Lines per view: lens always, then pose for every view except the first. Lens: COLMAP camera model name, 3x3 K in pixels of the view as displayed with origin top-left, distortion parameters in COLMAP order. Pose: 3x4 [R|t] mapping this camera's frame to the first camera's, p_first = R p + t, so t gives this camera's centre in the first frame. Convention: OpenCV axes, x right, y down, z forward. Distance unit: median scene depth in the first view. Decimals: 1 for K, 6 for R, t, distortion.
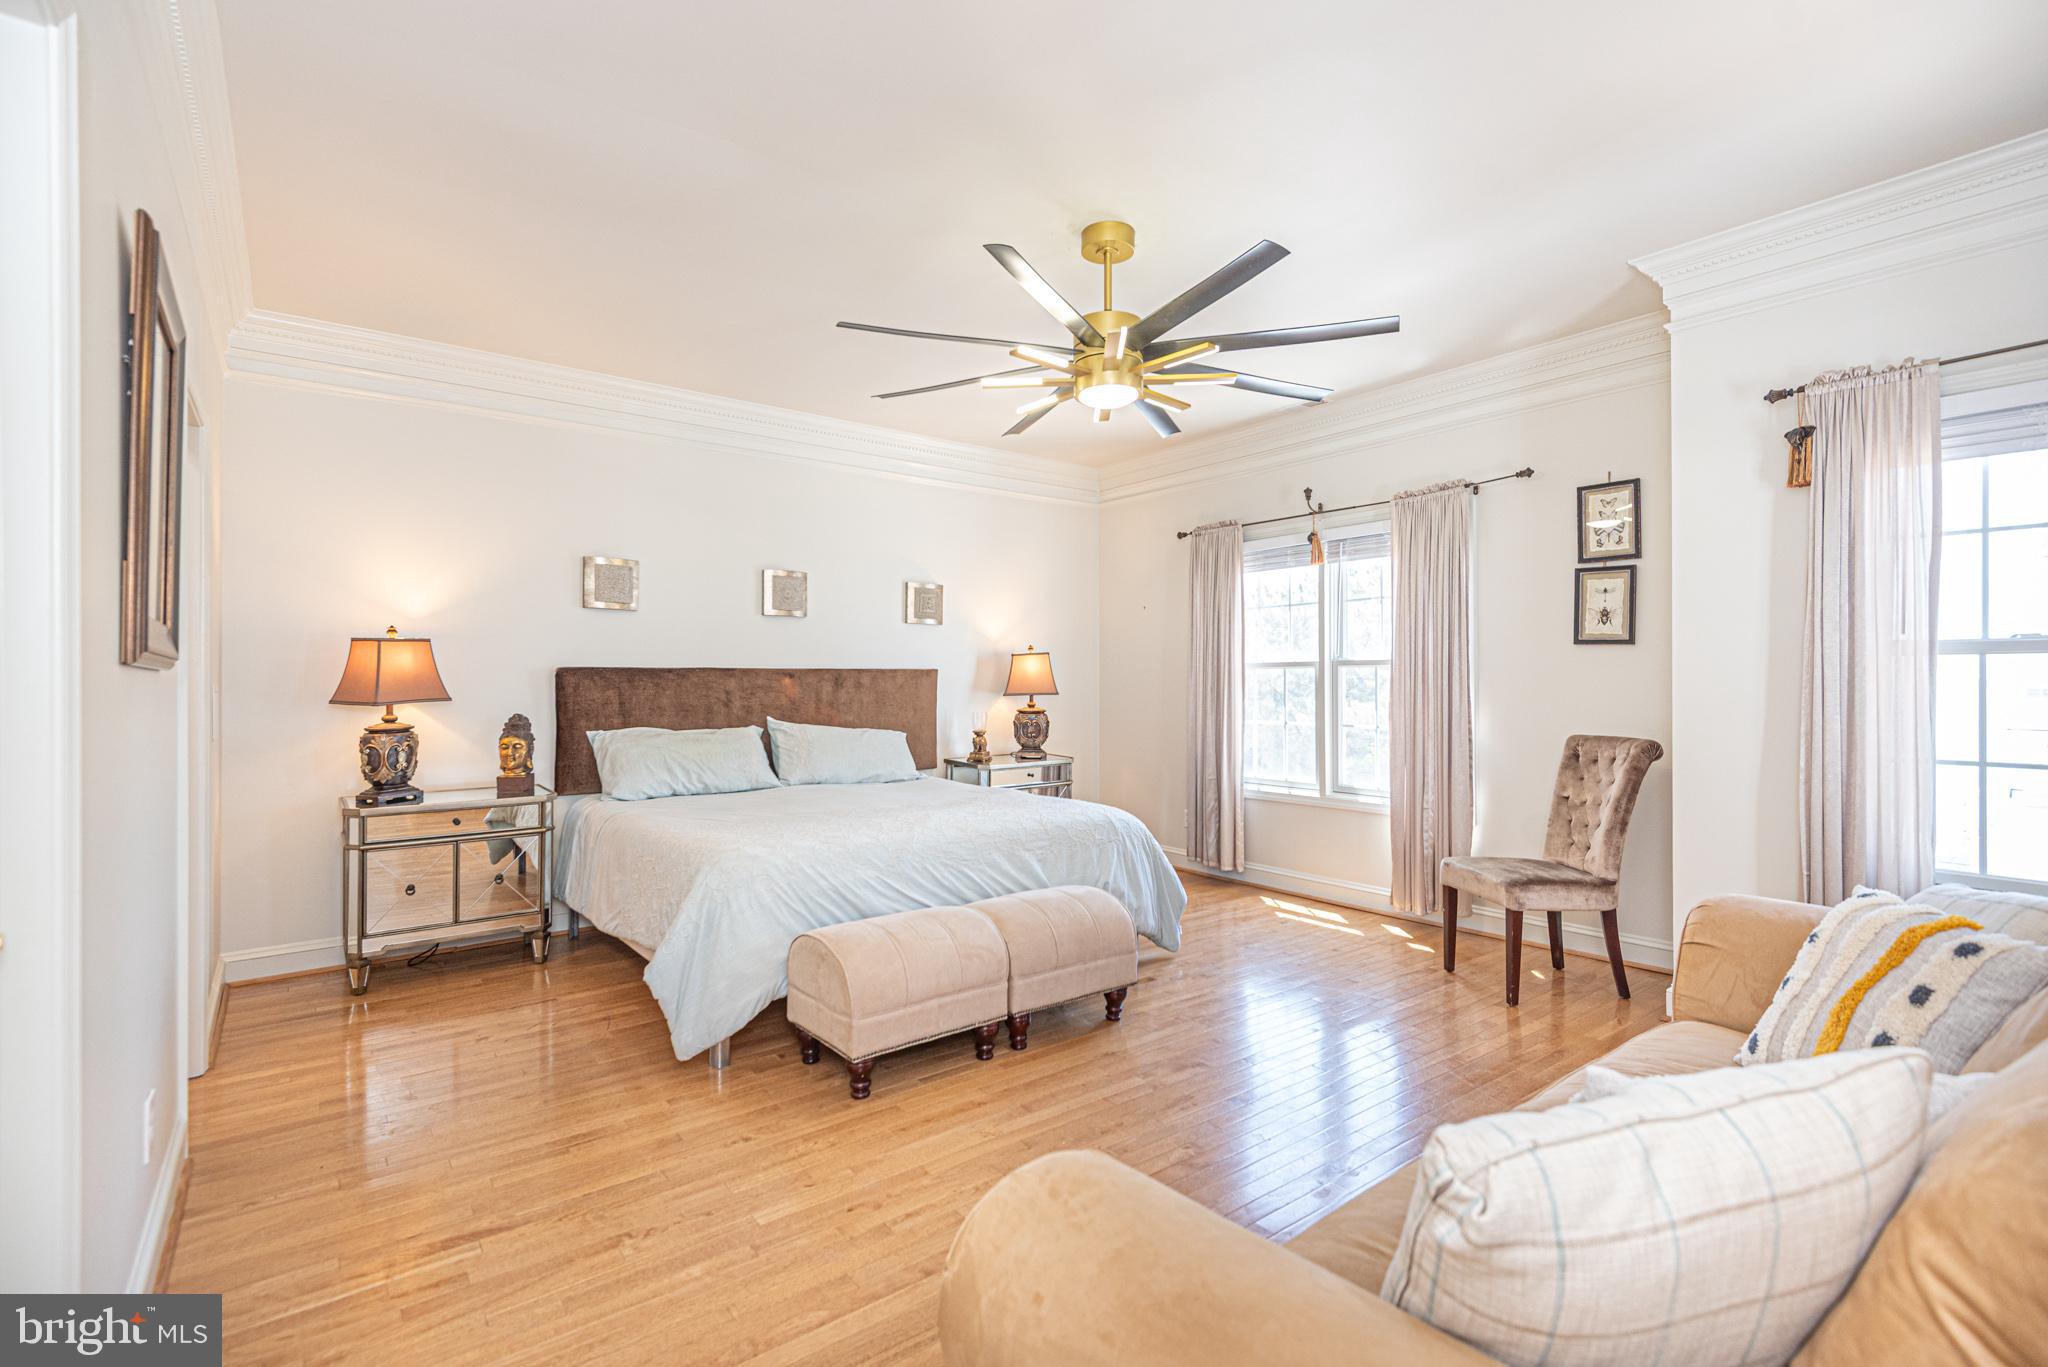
lens RADIAL K [[939.0, 0, 1009.7], [0, 939.0, 677.4], [0, 0, 1]] dist [0.024300, -0.006428]
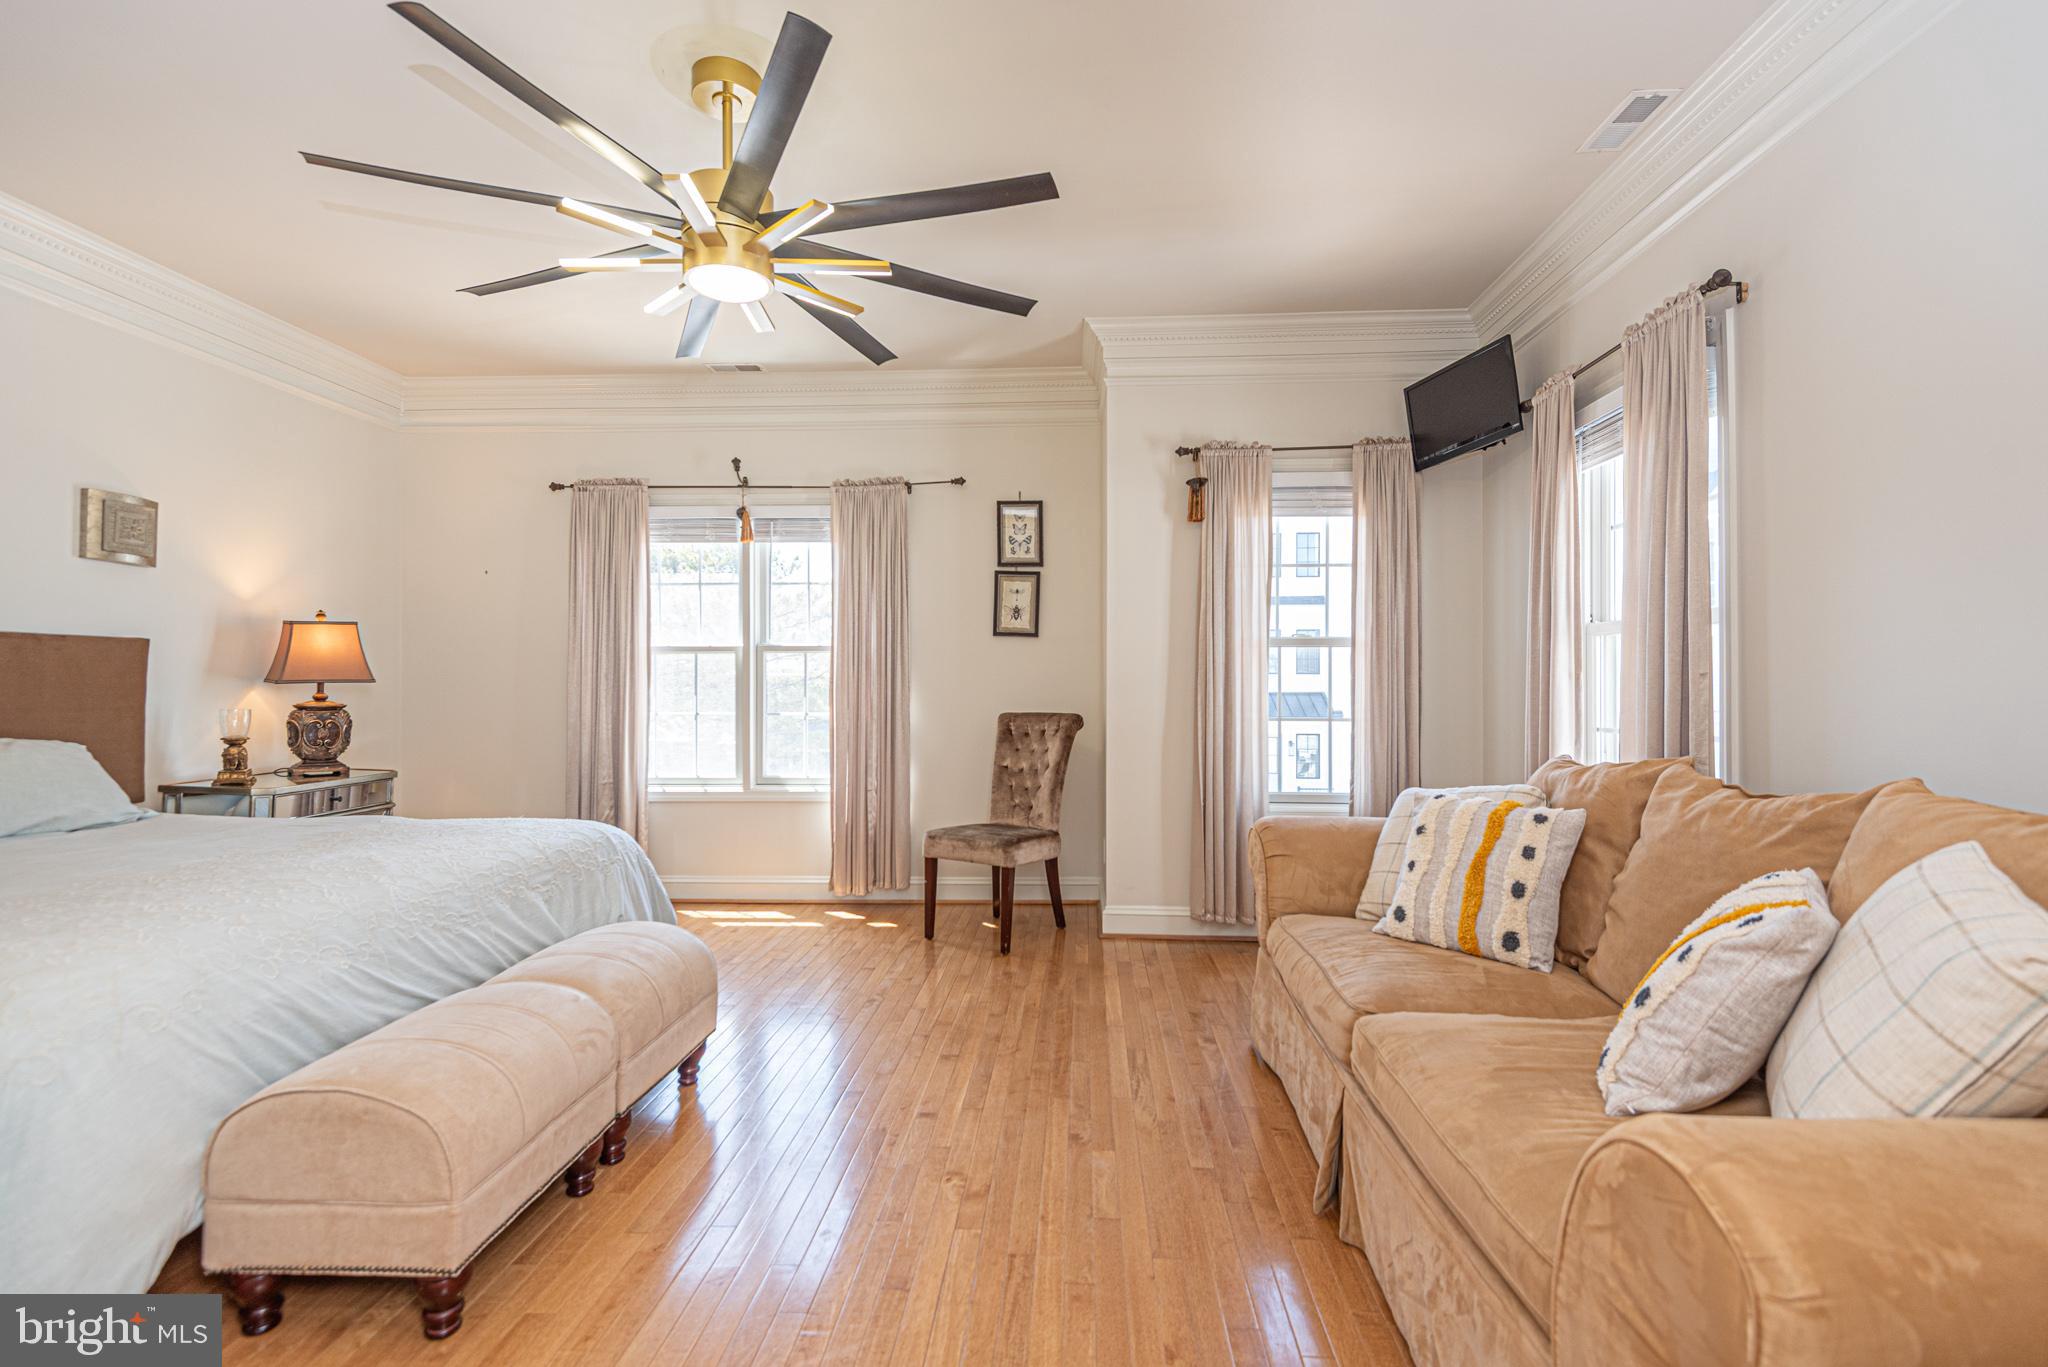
lens RADIAL K [[939.0, 0, 1028.4], [0, 939.0, 686.0], [0, 0, 1]] dist [0.024300, -0.006428]
pose [[0.646500, 0.003415, 0.762906, -0.216233], [-0.005951, 0.999982, 0.000567, 0.021812], [-0.762891, -0.004907, 0.646509, 0.194159]]
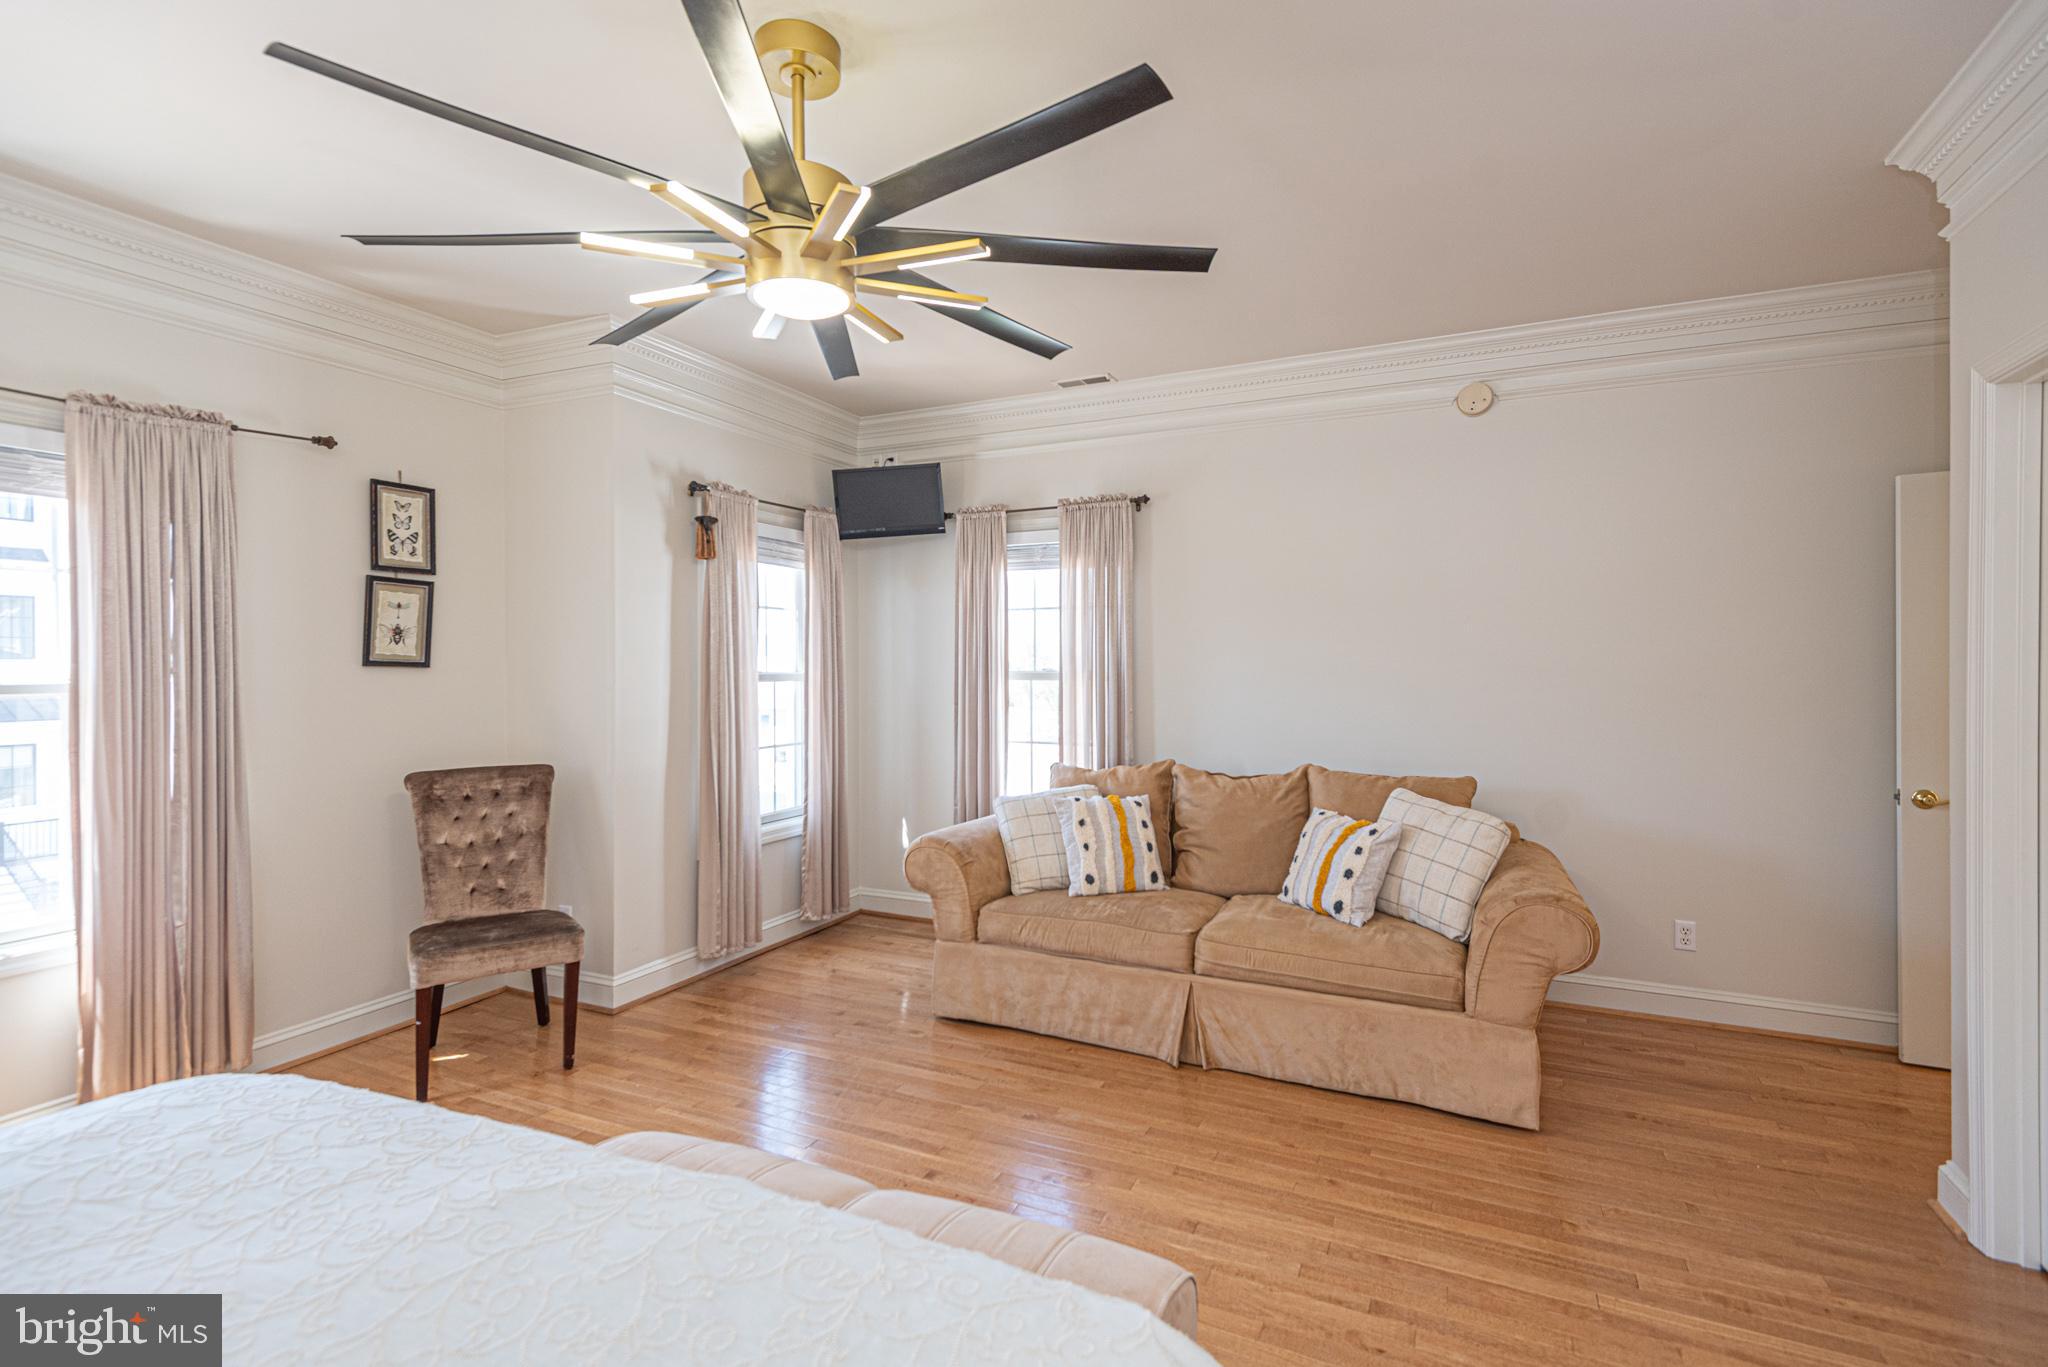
lens RADIAL K [[939.0, 0, 1024.9], [0, 939.0, 666.9], [0, 0, 1]] dist [0.024300, -0.006428]
pose [[-0.471060, -0.000113, 0.882101, -0.351329], [-0.000155, 1.000000, 0.000045, -0.029531], [-0.882101, -0.000116, -0.471060, 0.760905]]
